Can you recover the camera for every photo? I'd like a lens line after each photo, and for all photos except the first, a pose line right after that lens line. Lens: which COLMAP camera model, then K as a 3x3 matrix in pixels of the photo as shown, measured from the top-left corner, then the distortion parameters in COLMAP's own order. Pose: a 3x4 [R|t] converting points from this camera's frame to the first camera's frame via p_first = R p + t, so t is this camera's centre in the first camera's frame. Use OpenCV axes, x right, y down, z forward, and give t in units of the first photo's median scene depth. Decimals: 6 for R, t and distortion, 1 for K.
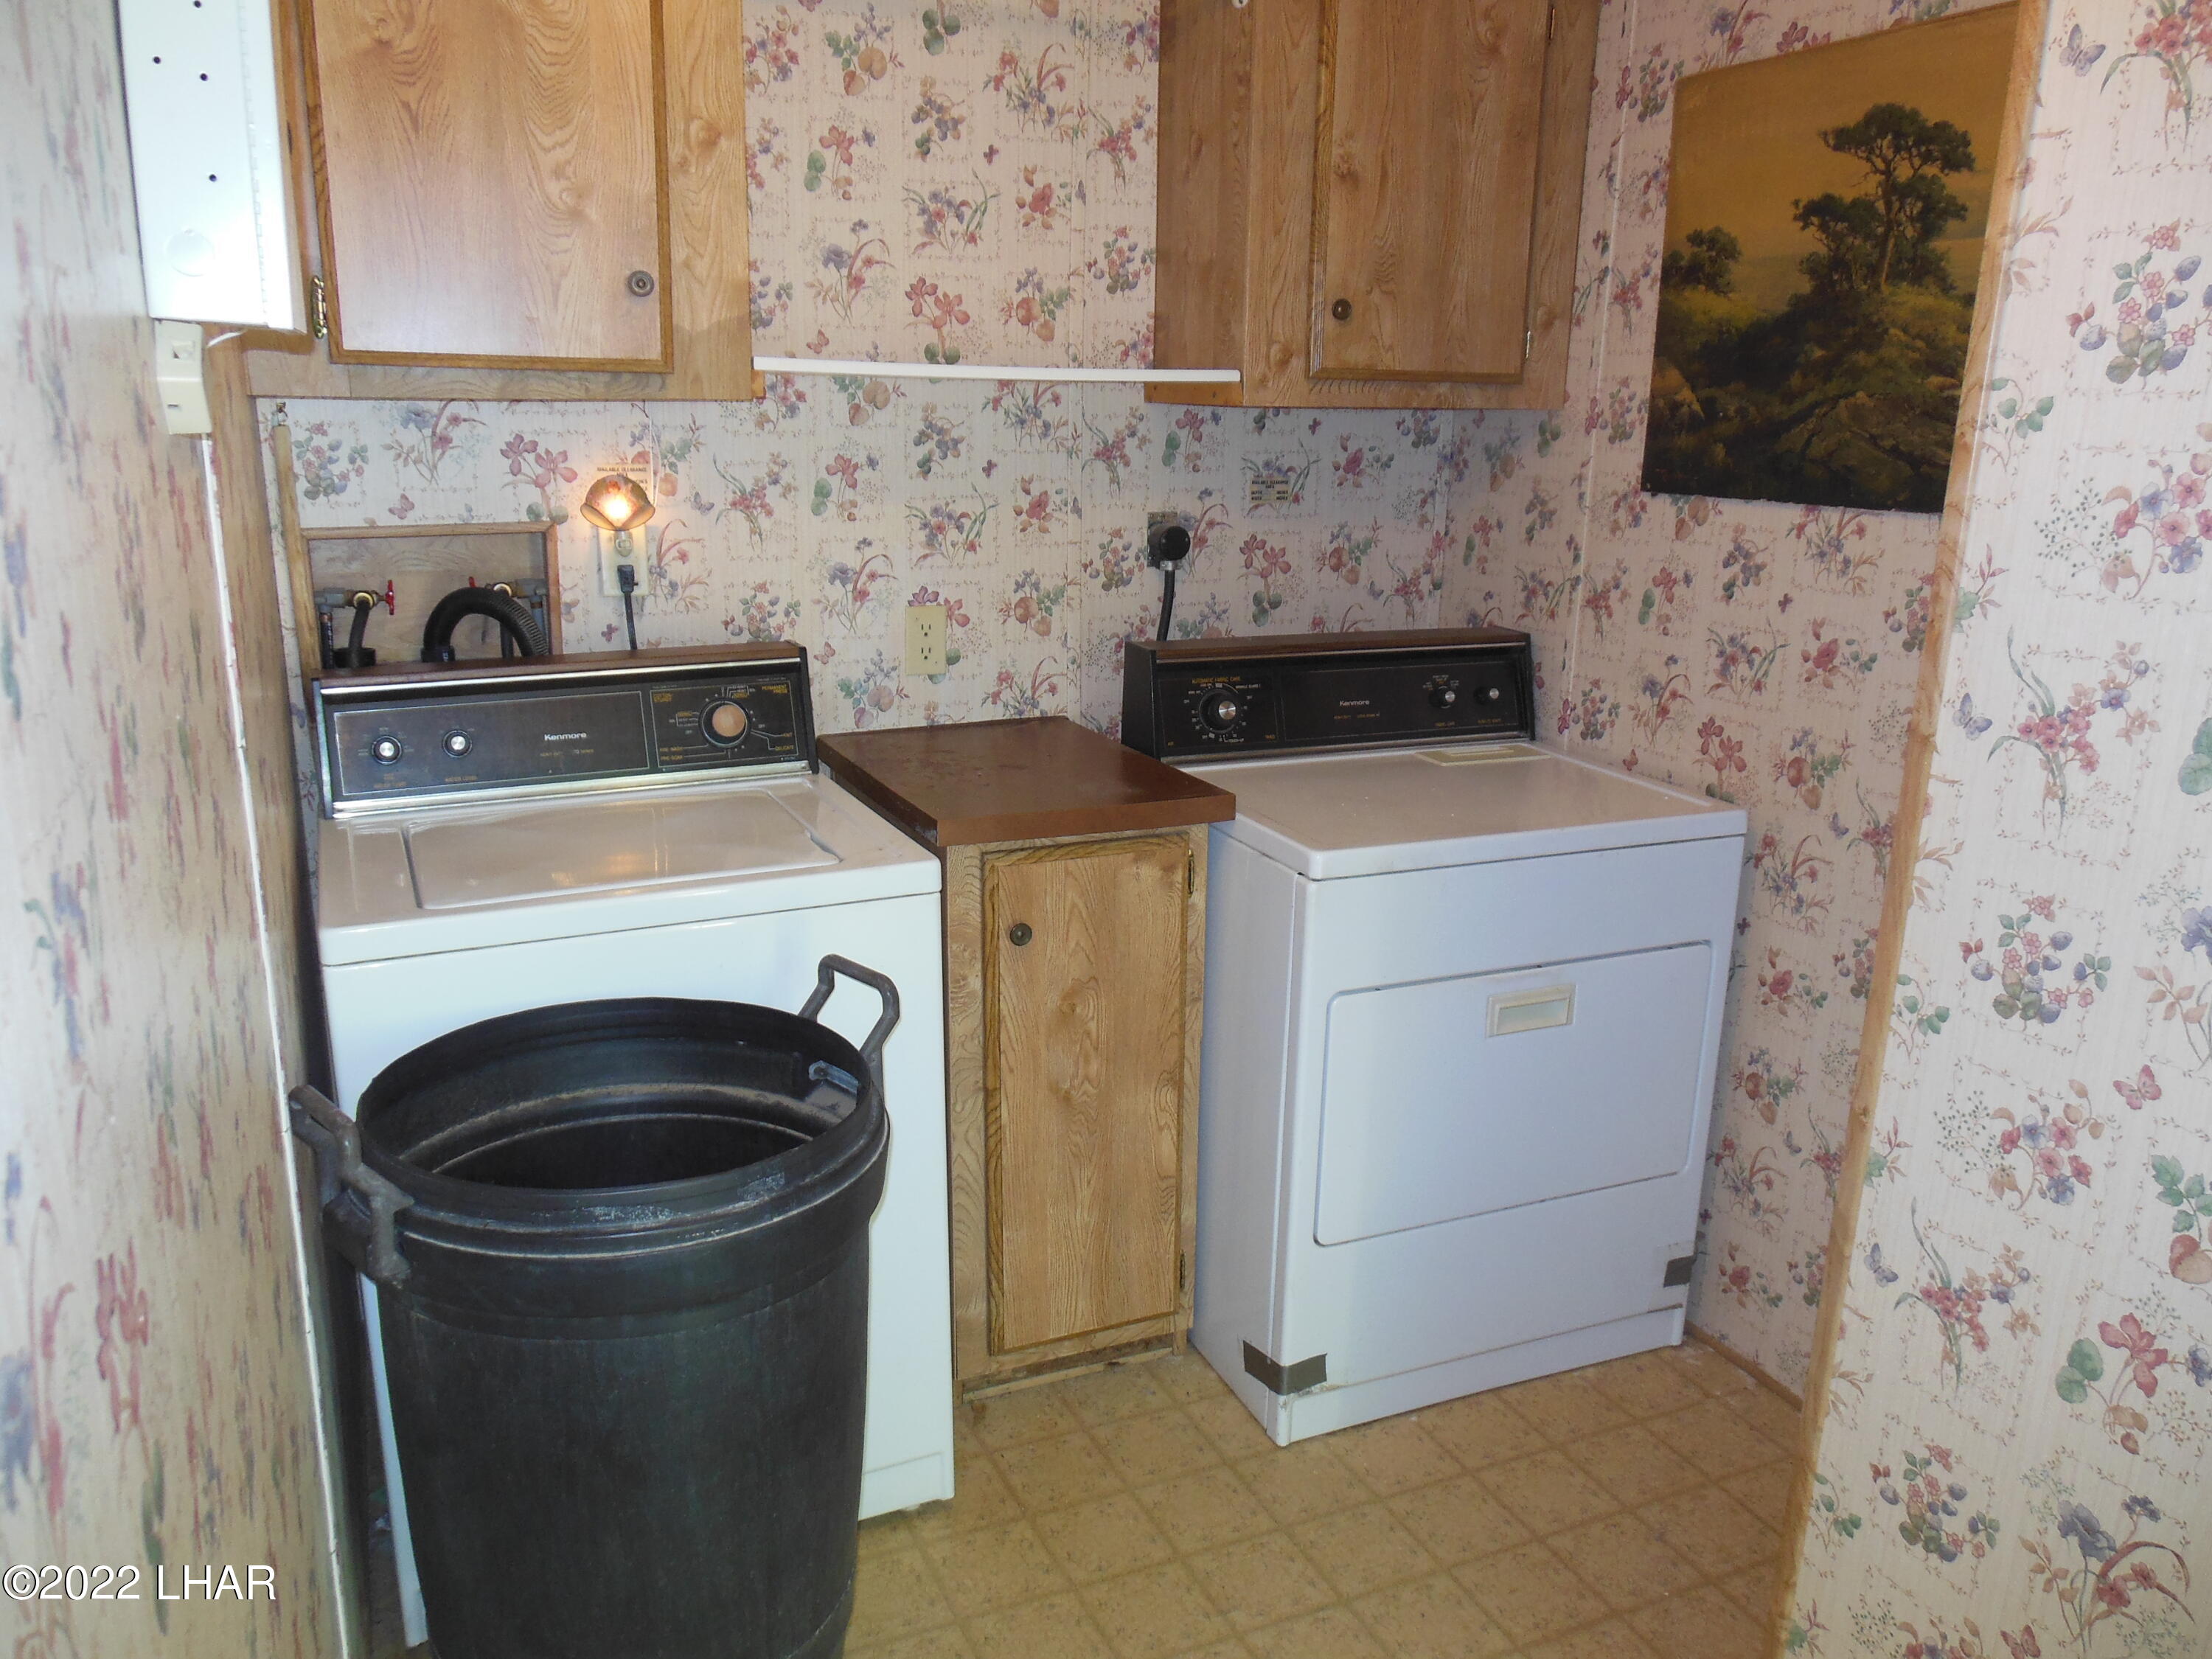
lens RADIAL K [[1648.0, 0, 1108.9], [0, 1648.0, 836.6], [0, 0, 1]] dist [-0.099571, 0.138569]
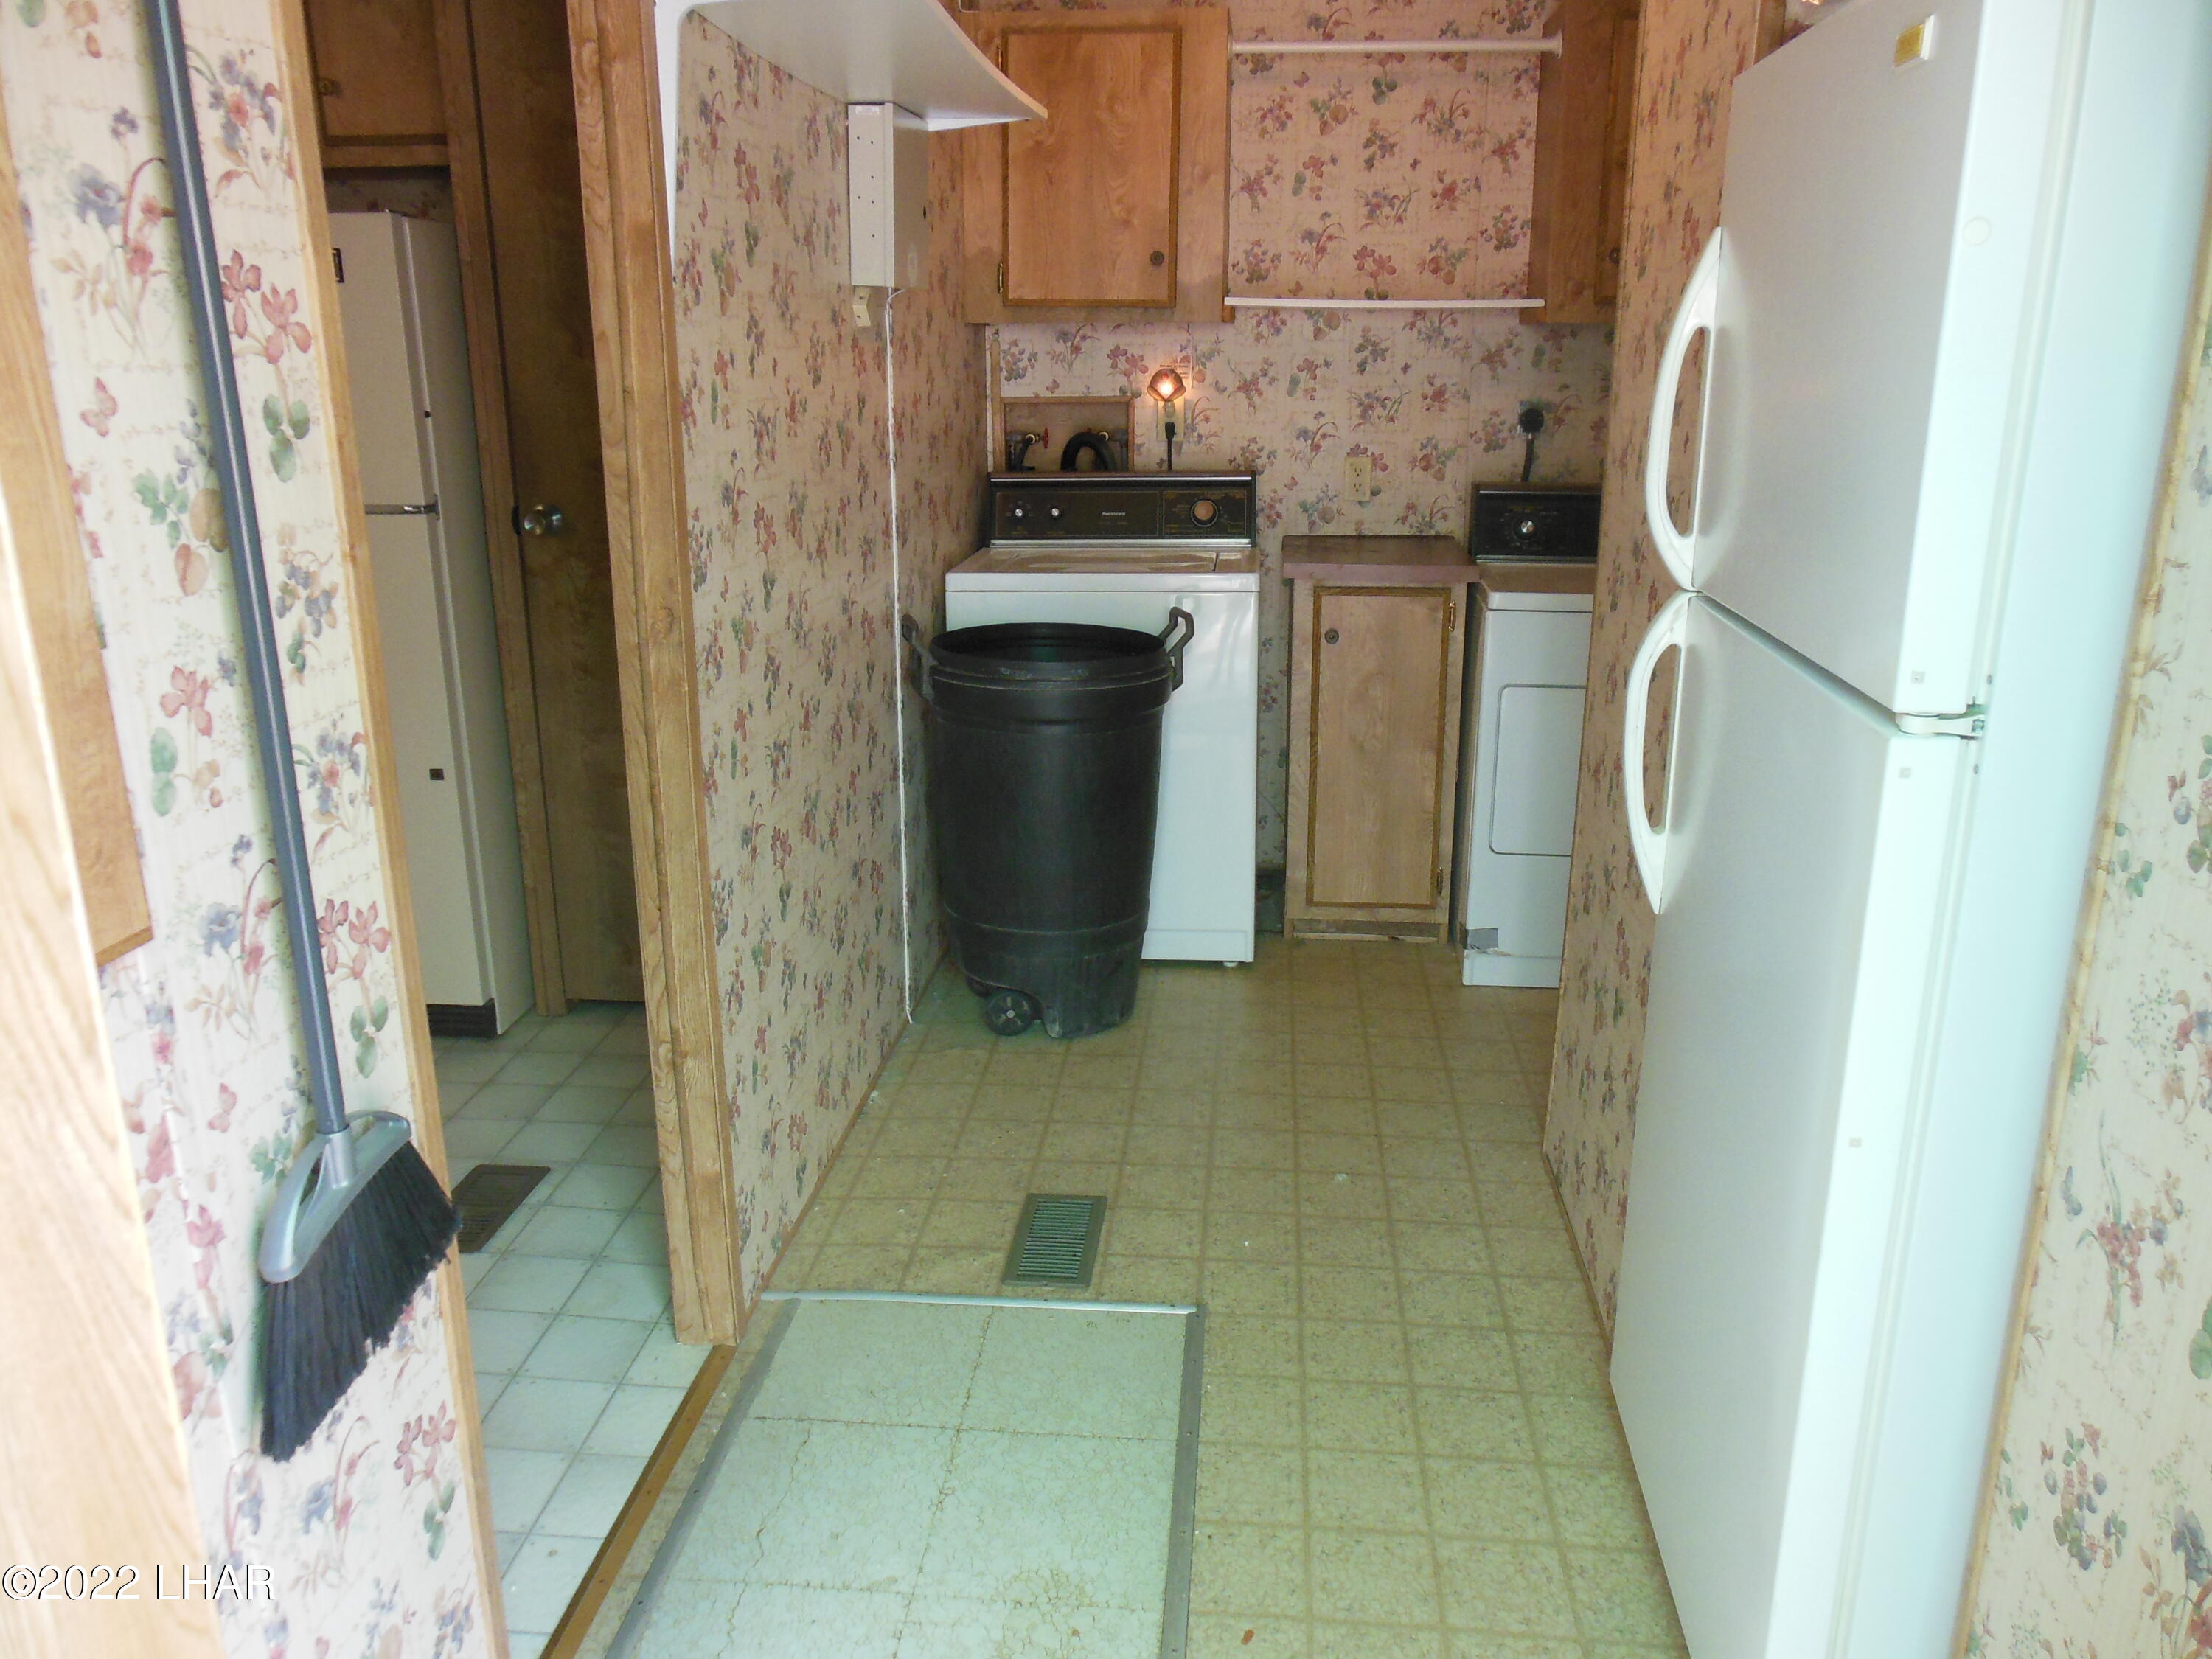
lens RADIAL K [[1648.0, 0, 1108.9], [0, 1648.0, 836.6], [0, 0, 1]] dist [-0.099571, 0.138569]
pose [[0.863775, 0.125062, -0.488111, 0.524386], [-0.114084, 0.992093, 0.052305, 0.176159], [0.490793, 0.010506, 0.871213, -0.505776]]
